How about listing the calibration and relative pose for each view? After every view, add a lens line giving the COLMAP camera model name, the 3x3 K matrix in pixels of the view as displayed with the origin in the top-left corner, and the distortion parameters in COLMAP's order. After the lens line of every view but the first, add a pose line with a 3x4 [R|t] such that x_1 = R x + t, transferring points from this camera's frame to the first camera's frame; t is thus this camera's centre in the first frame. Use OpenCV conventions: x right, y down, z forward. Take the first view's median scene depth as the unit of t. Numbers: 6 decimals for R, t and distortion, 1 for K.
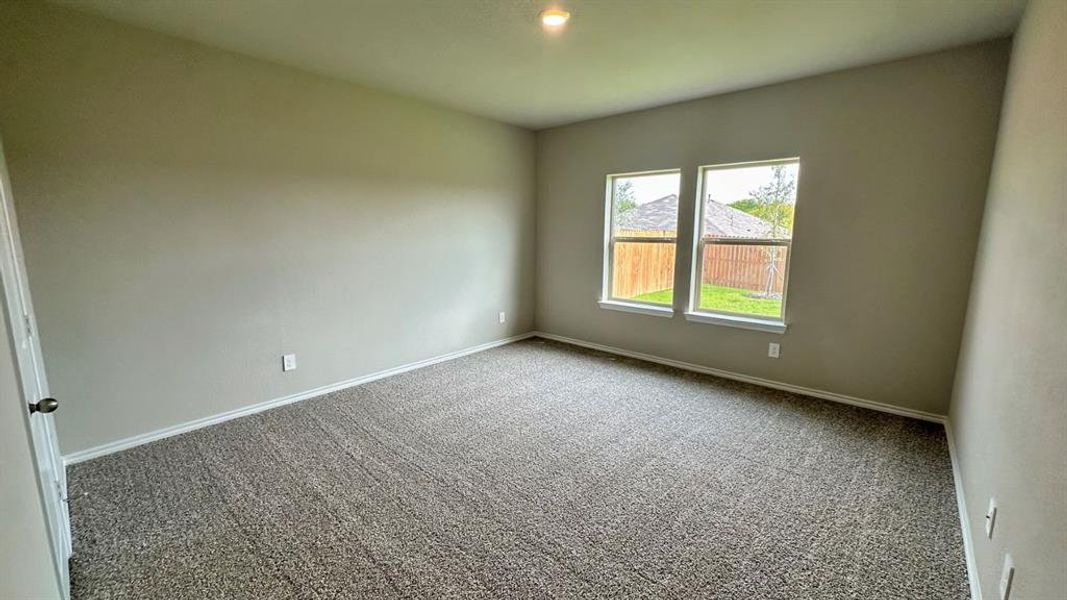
lens RADIAL K [[430.2, 0, 533.5], [0, 430.2, 300.0], [0, 0, 1]] dist [0.000451, 0.000038]
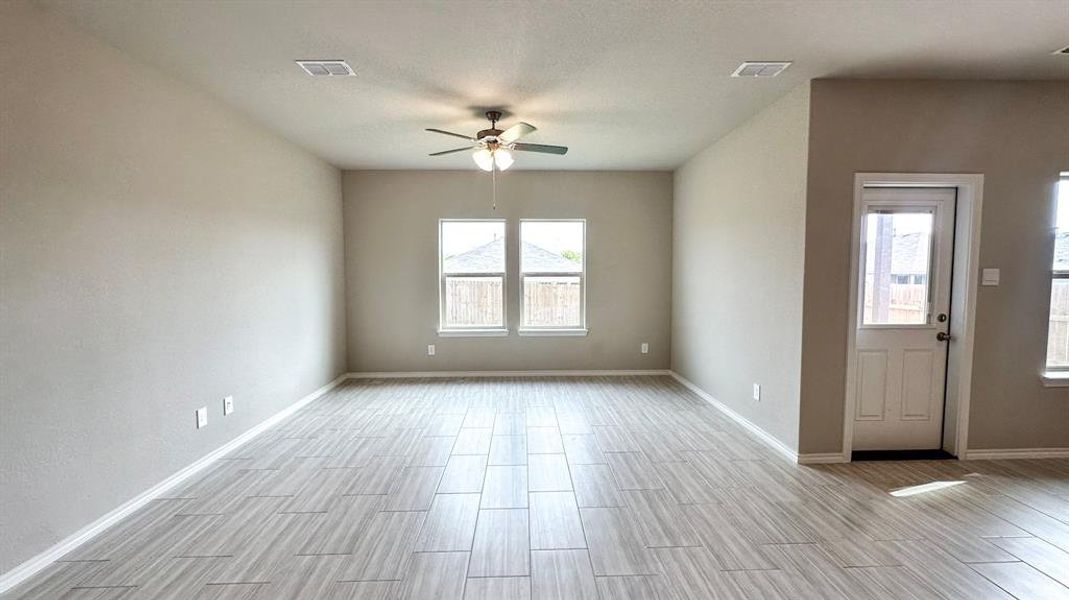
lens RADIAL K [[431.0, 0, 534.5], [0, 431.0, 300.0], [0, 0, 1]] dist [0.000451, 0.000038]
pose [[0.767937, -0.039640, 0.639297, -0.409323], [0.111581, 0.991101, -0.072580, 0.037803], [-0.630731, 0.127070, 0.765527, -0.018362]]
